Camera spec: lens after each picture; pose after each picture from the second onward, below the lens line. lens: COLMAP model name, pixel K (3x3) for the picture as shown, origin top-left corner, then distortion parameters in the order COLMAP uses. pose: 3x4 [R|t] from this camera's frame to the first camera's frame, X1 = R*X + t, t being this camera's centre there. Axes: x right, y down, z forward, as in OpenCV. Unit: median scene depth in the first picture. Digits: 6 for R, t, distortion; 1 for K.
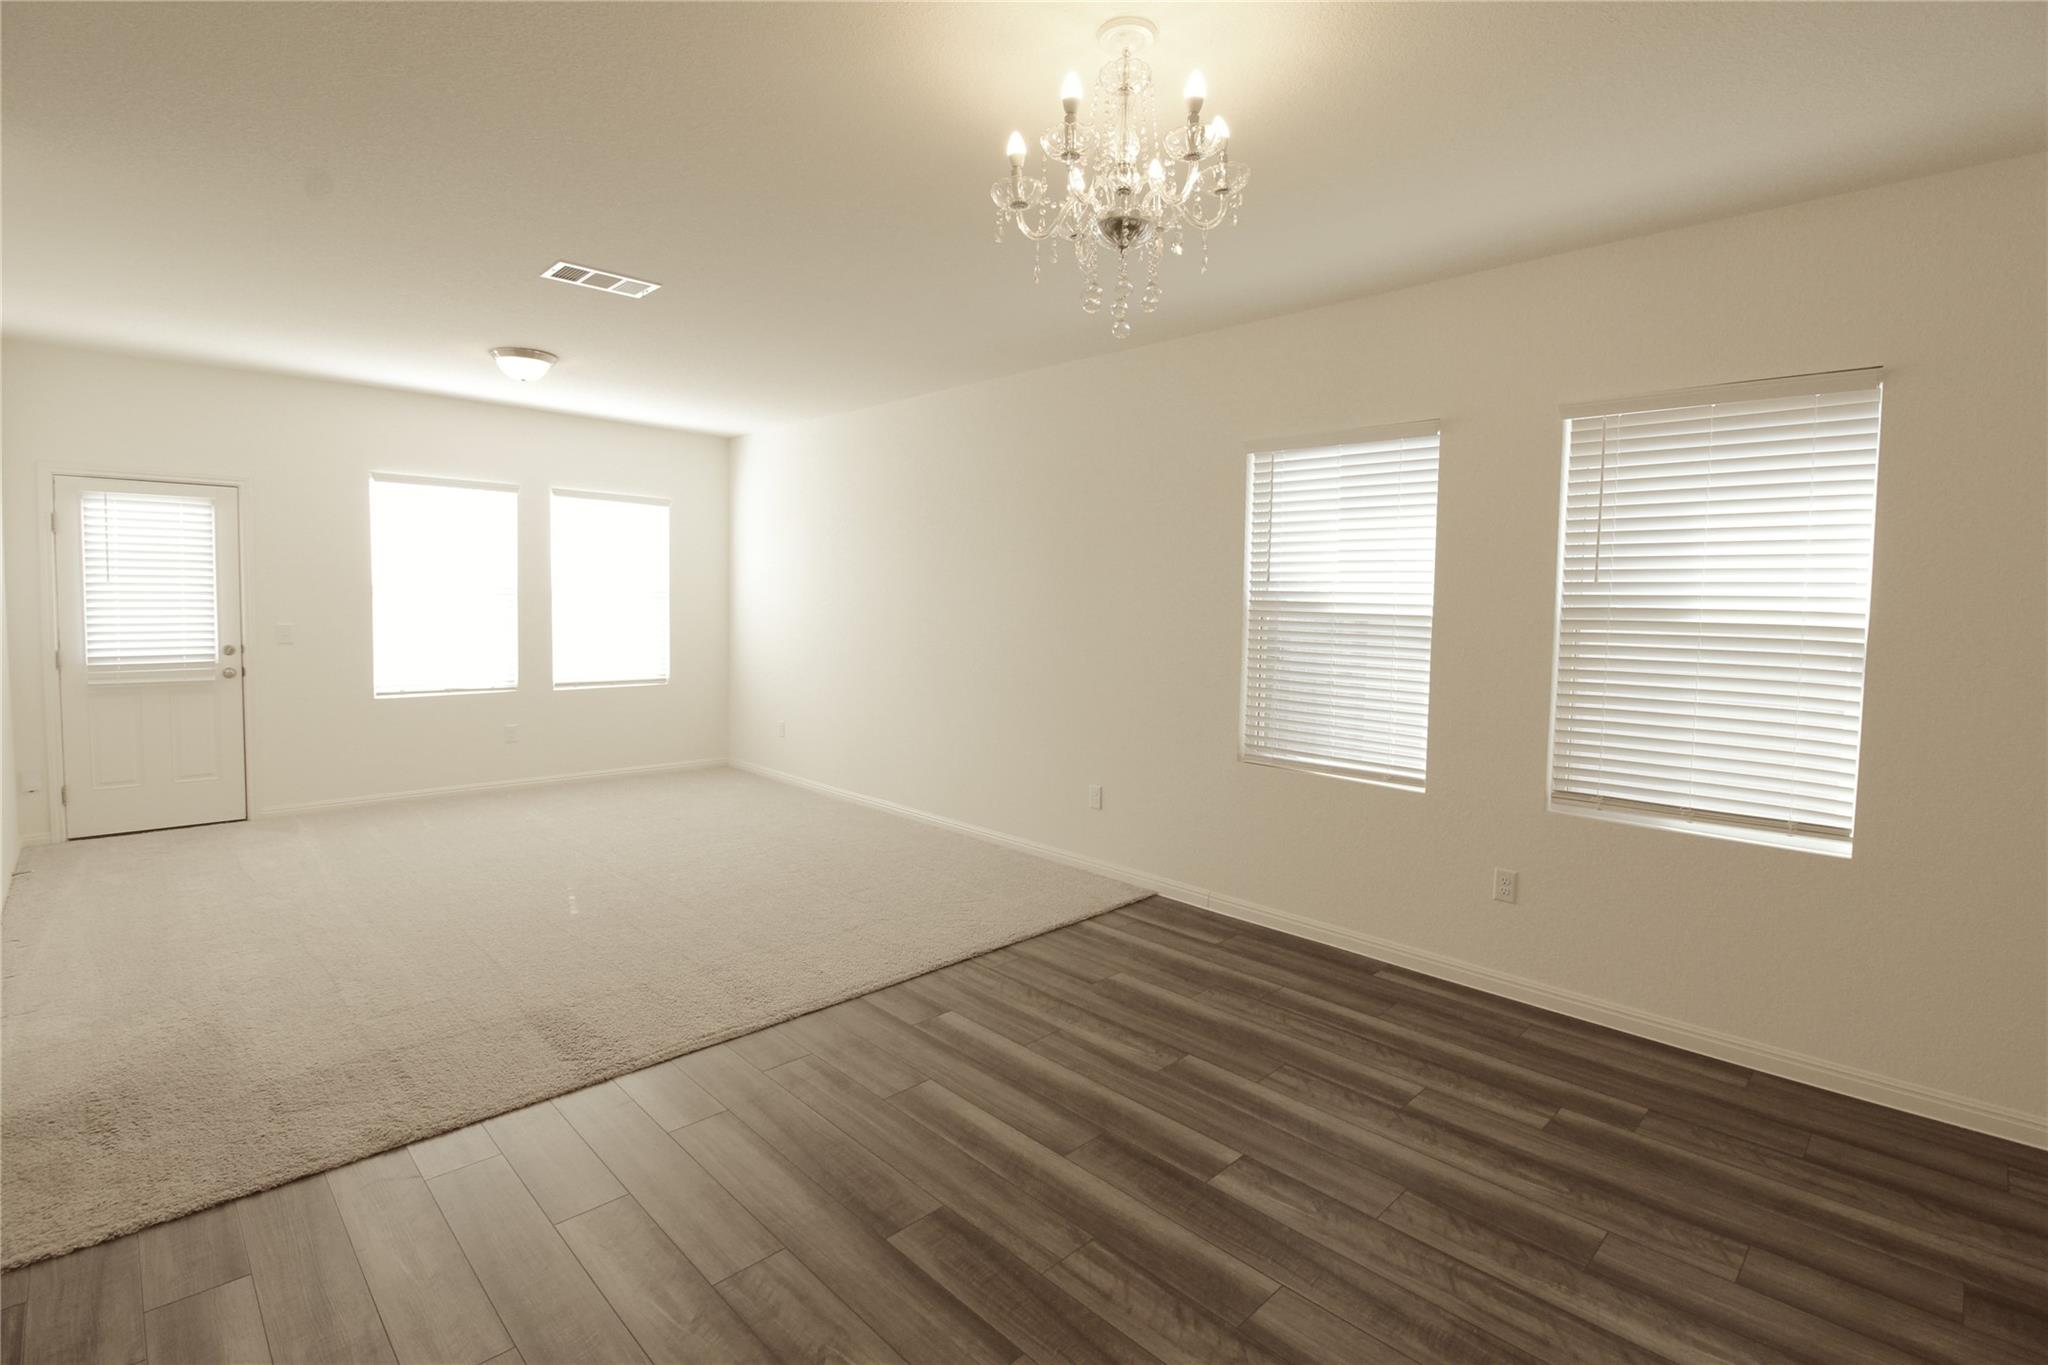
lens RADIAL K [[954.8, 0, 1025.9], [0, 954.8, 651.5], [0, 0, 1]] dist [-0.001289, -0.012430]
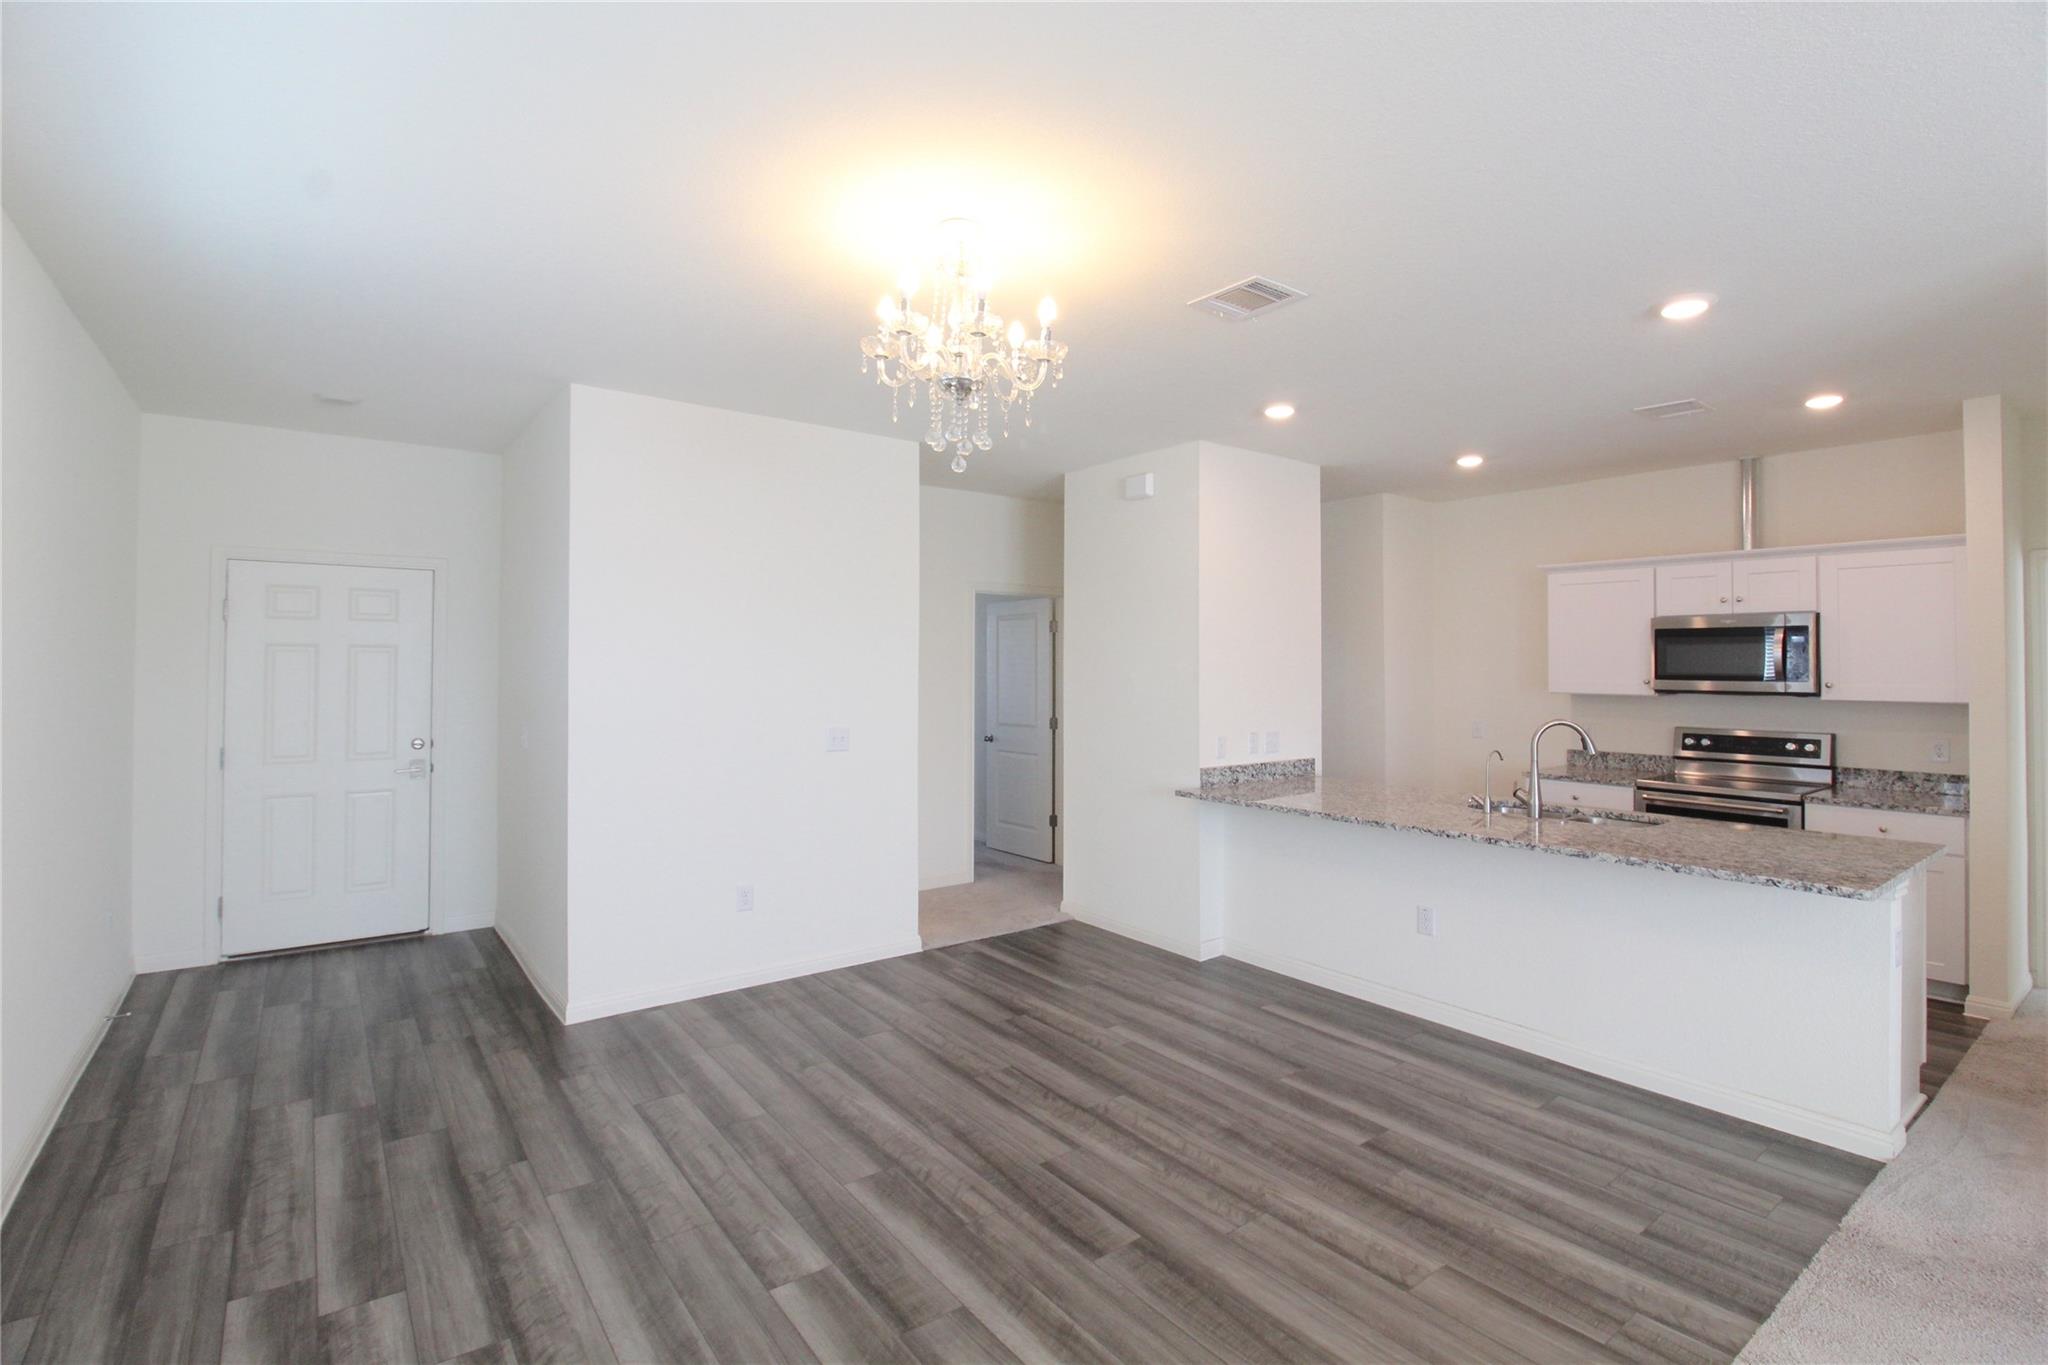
lens RADIAL K [[954.8, 0, 1025.9], [0, 954.8, 651.5], [0, 0, 1]] dist [-0.001289, -0.012430]
pose [[-0.991514, -0.022581, 0.128027, -0.110590], [-0.016835, 0.998809, 0.045787, -0.122780], [-0.128908, 0.043244, -0.990713, 1.699267]]
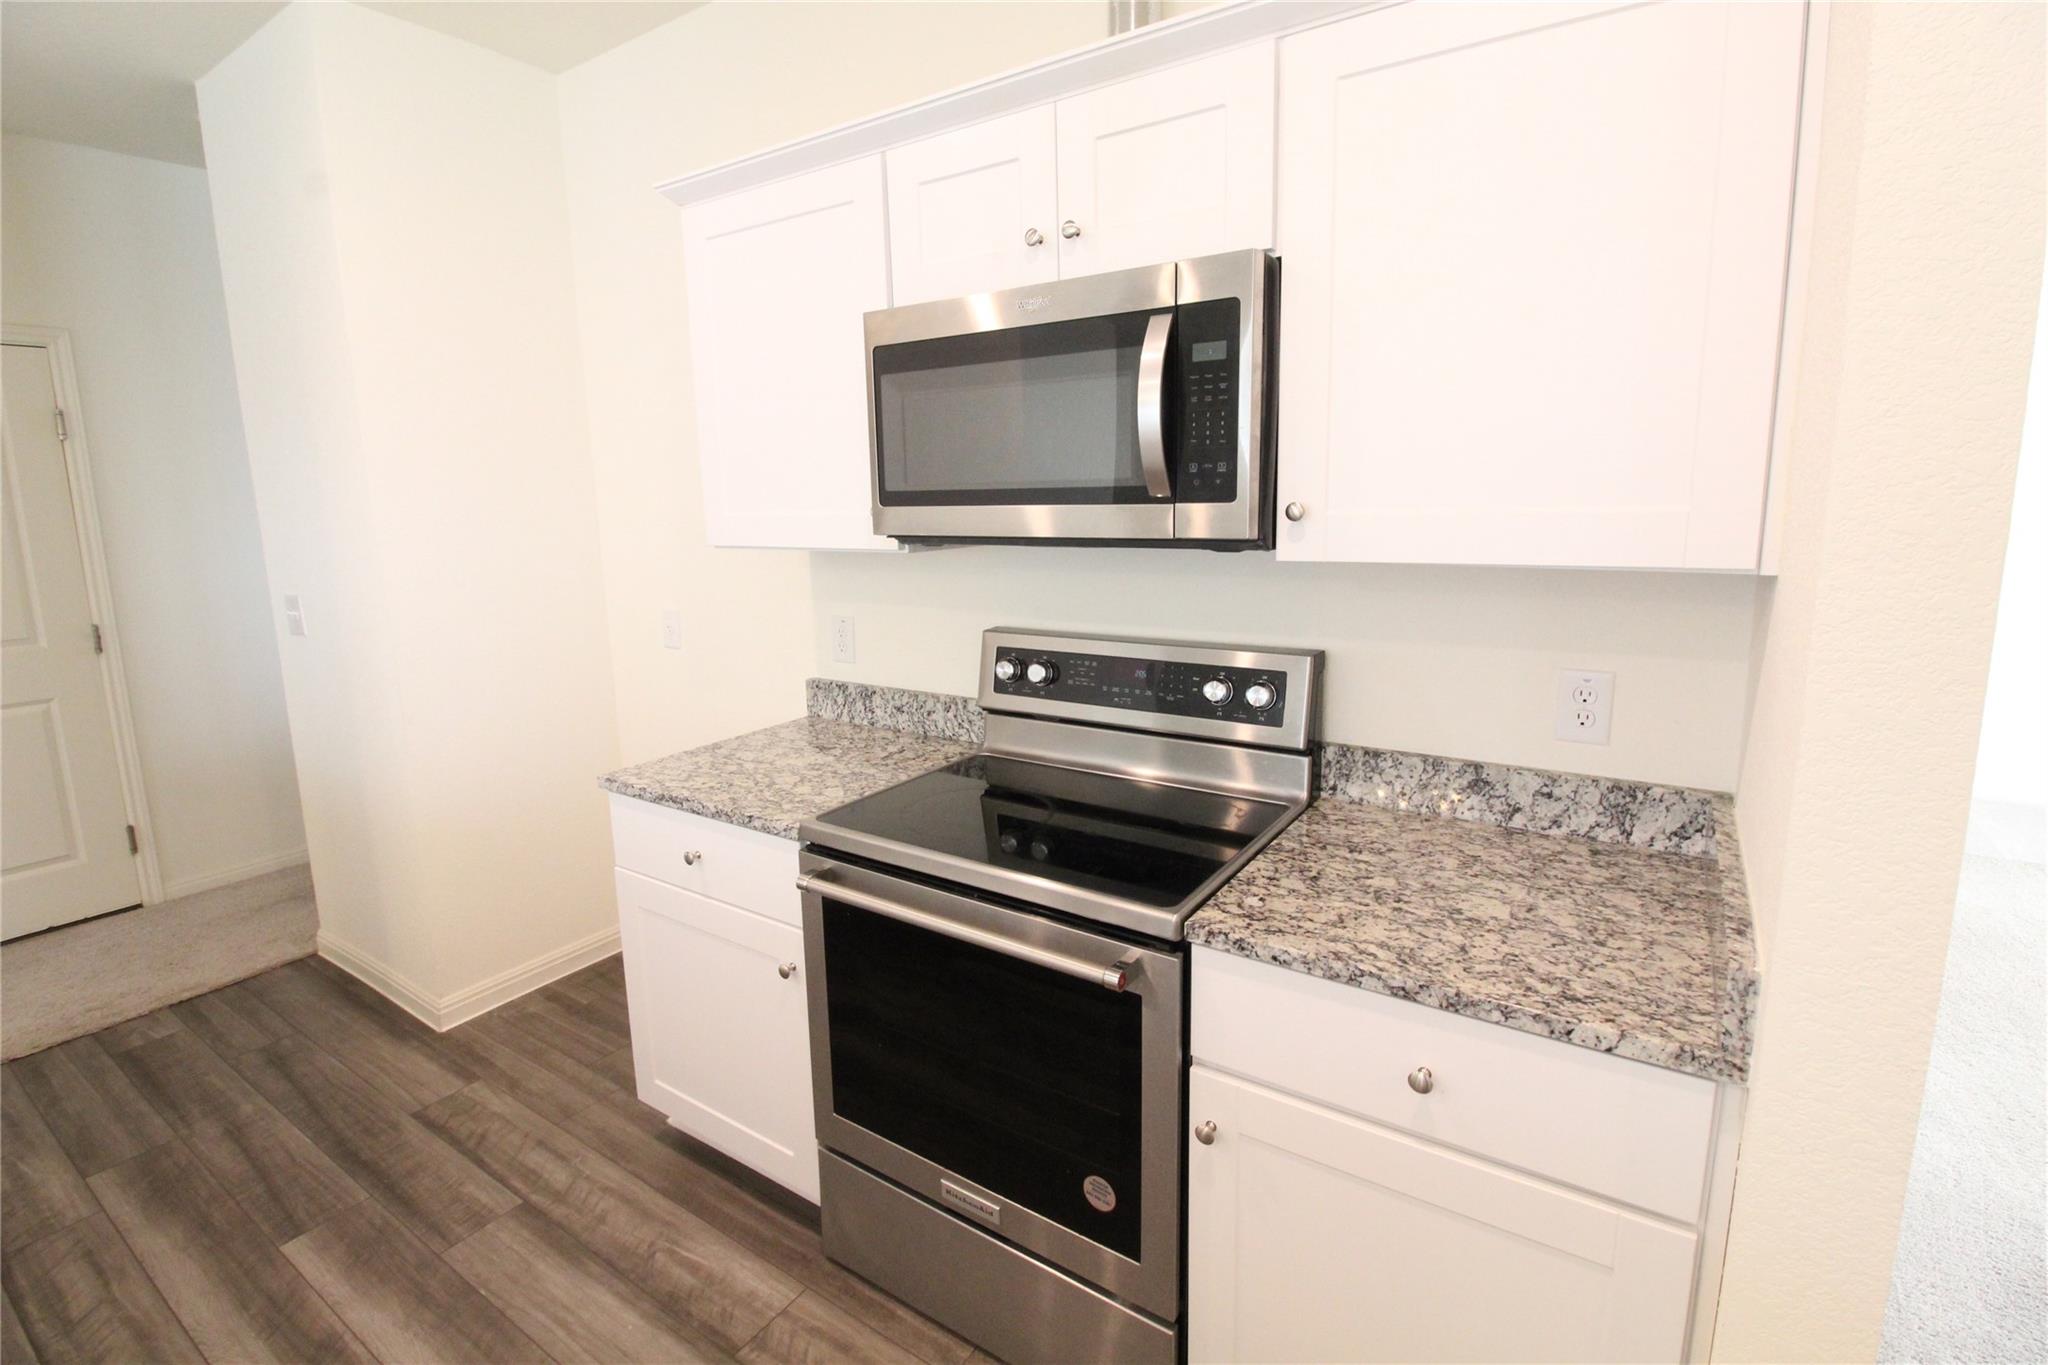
lens RADIAL K [[951.8, 0, 1016.4], [0, 951.8, 655.5], [0, 0, 1]] dist [-0.000165, -0.010096]
pose [[-0.981318, 0.034868, -0.189209, -1.105551], [-0.008113, 0.975067, 0.221764, -0.042790], [0.192224, 0.219156, -0.956567, 0.264098]]
